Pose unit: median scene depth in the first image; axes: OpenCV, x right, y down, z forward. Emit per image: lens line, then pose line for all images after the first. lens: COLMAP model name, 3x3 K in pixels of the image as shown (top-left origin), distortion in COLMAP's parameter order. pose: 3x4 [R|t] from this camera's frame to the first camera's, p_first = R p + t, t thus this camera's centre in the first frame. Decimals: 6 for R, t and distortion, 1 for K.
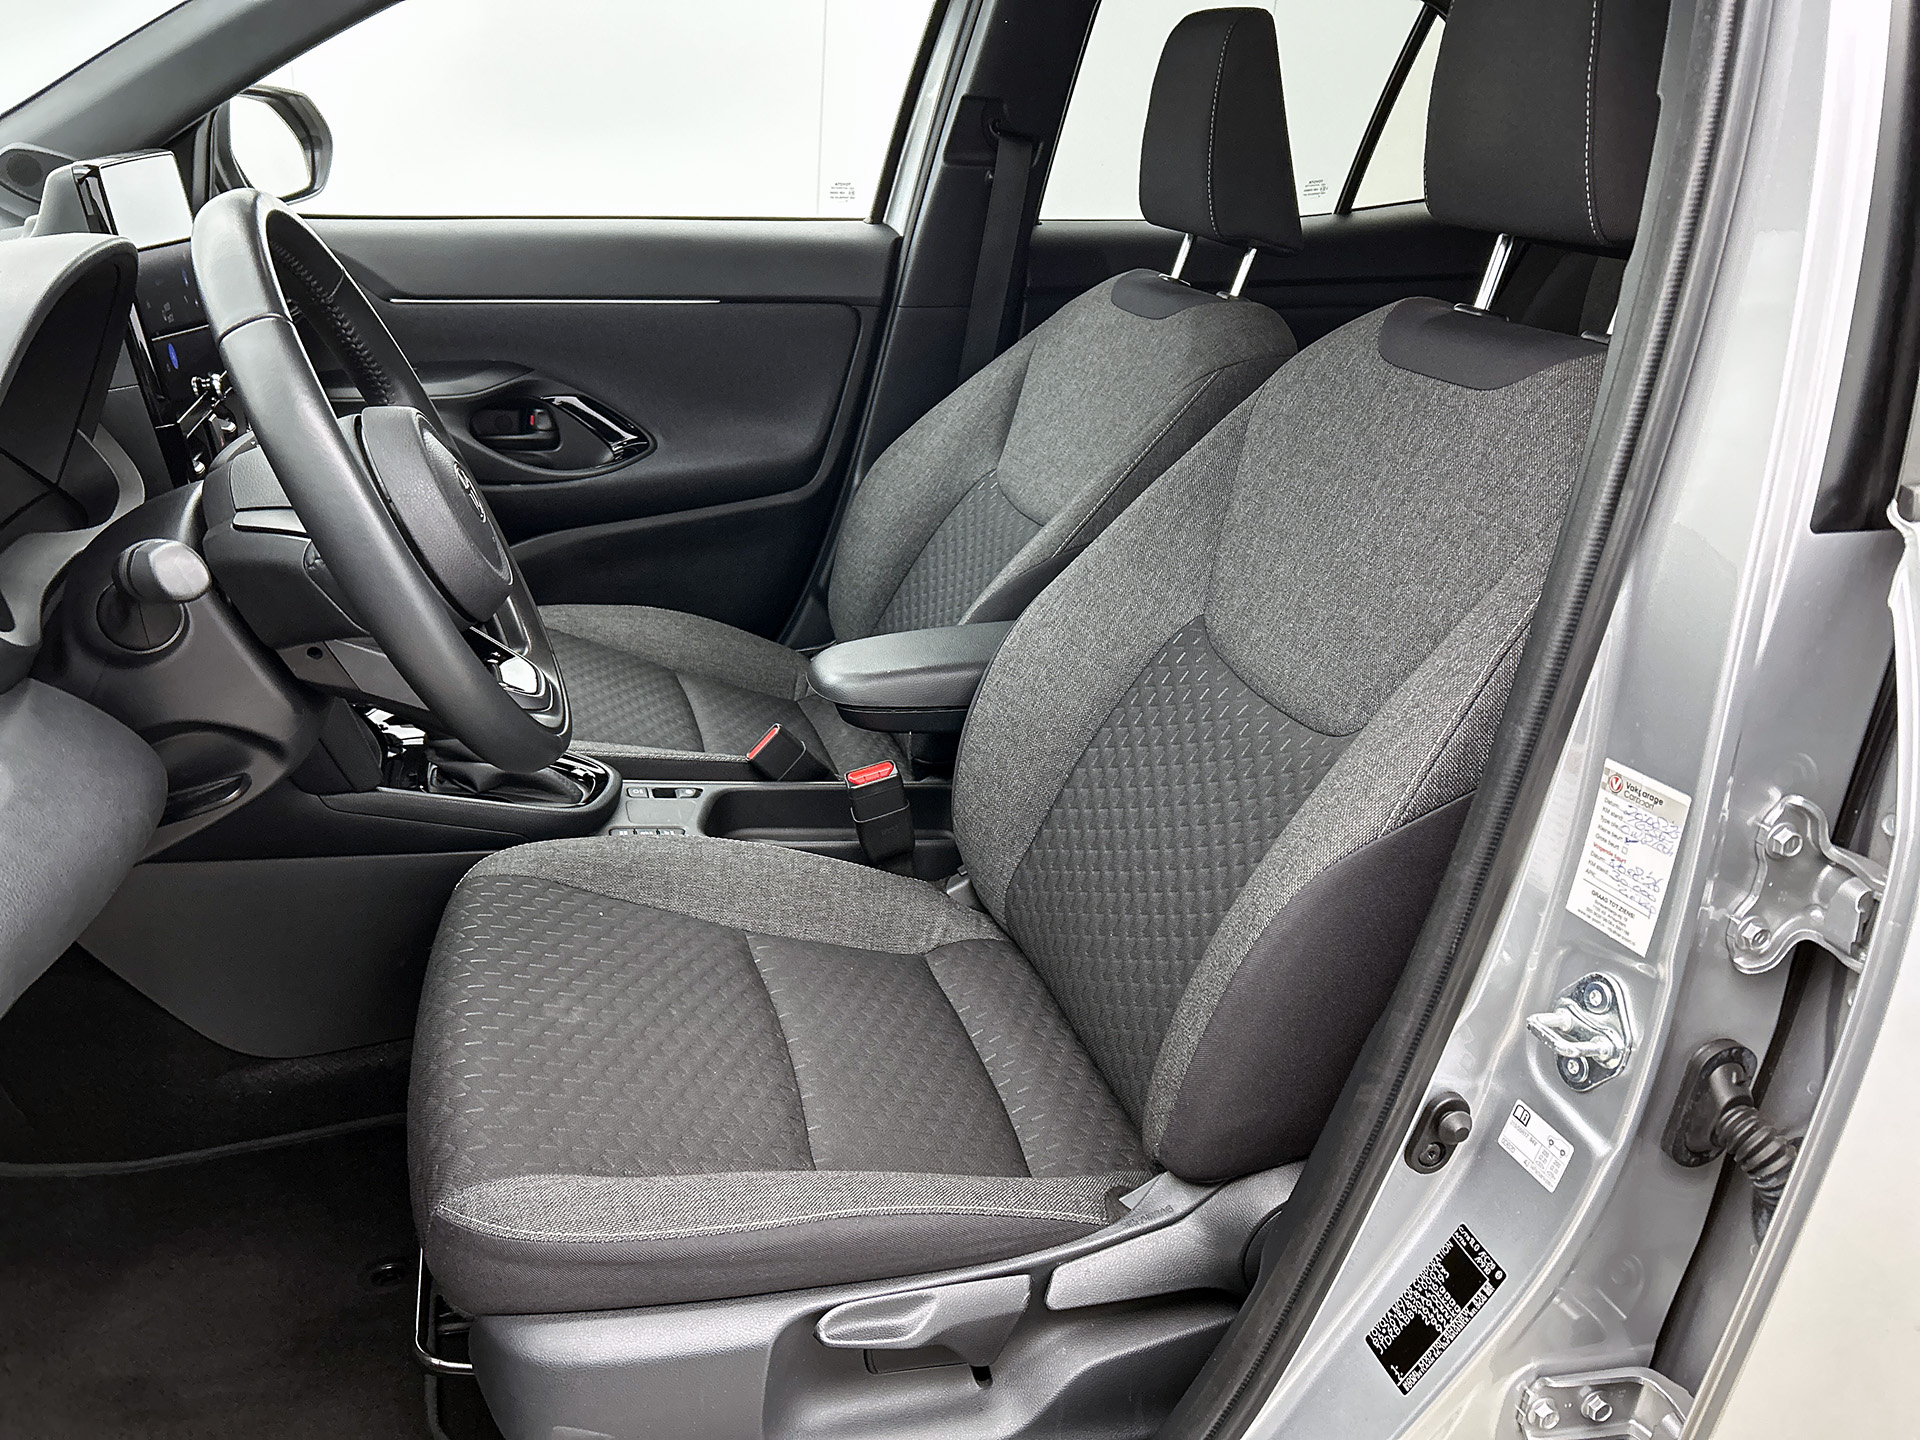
lens RADIAL K [[1395.7, 0, 896.9], [0, 1395.7, 718.9], [0, 0, 1]] dist [0.030128, -0.000533]
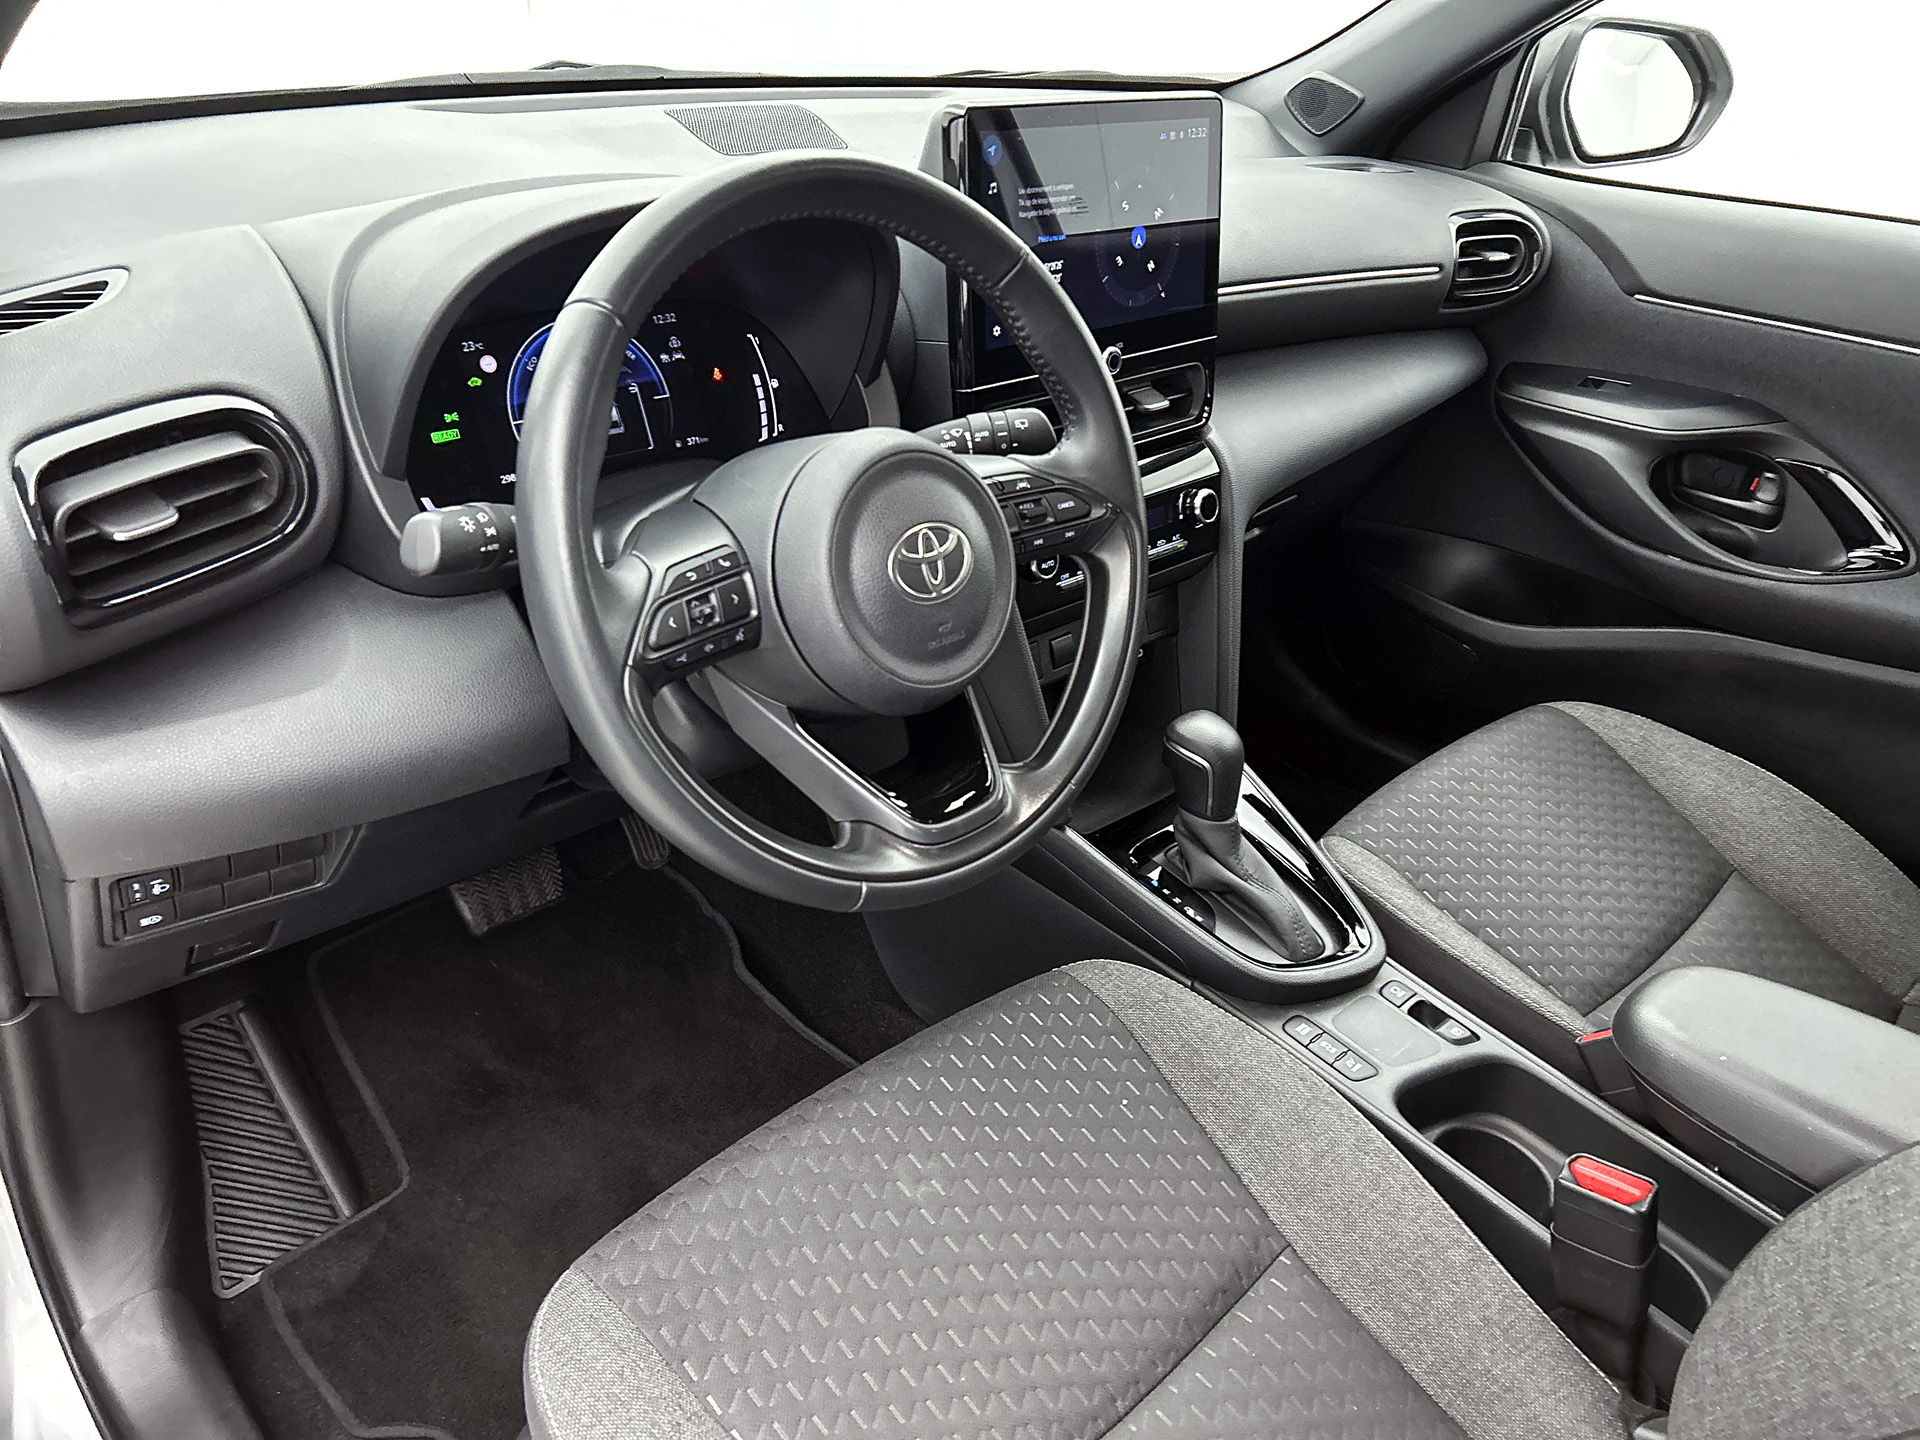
lens RADIAL K [[1395.7, 0, 896.9], [0, 1395.7, 718.9], [0, 0, 1]] dist [0.030128, -0.000533]
pose [[0.514055, 0.404676, -0.756296, 0.198934], [-0.375139, 0.898986, 0.226044, -0.158844], [0.771374, 0.167517, 0.613938, 0.328823]]
